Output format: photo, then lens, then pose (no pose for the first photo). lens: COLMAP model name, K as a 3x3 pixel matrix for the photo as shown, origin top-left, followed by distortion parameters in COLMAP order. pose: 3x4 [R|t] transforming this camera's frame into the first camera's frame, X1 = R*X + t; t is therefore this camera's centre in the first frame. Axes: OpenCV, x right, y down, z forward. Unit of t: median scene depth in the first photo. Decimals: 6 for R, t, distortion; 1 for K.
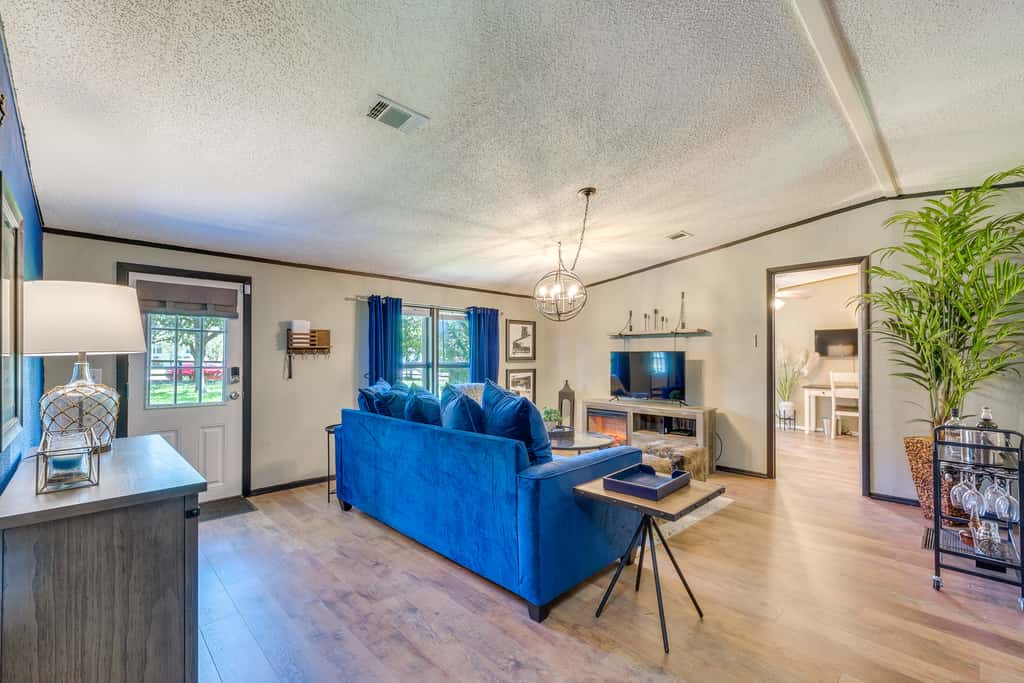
lens RADIAL K [[443.5, 0, 513.4], [0, 443.5, 357.8], [0, 0, 1]] dist [0.008018, 0.000719]
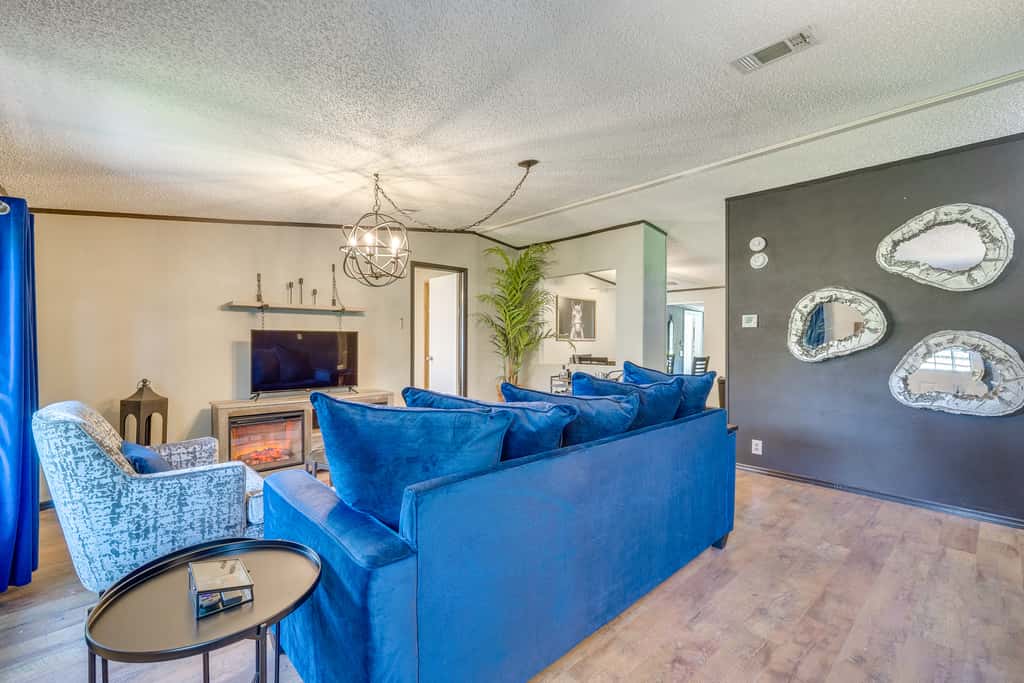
lens RADIAL K [[443.5, 0, 507.2], [0, 443.5, 340.9], [0, 0, 1]] dist [0.008018, 0.000719]
pose [[0.028907, 0.002222, 0.999580, -0.649322], [-0.000766, 0.999997, -0.002201, 0.006907], [-0.999582, -0.000702, 0.028908, 0.838074]]
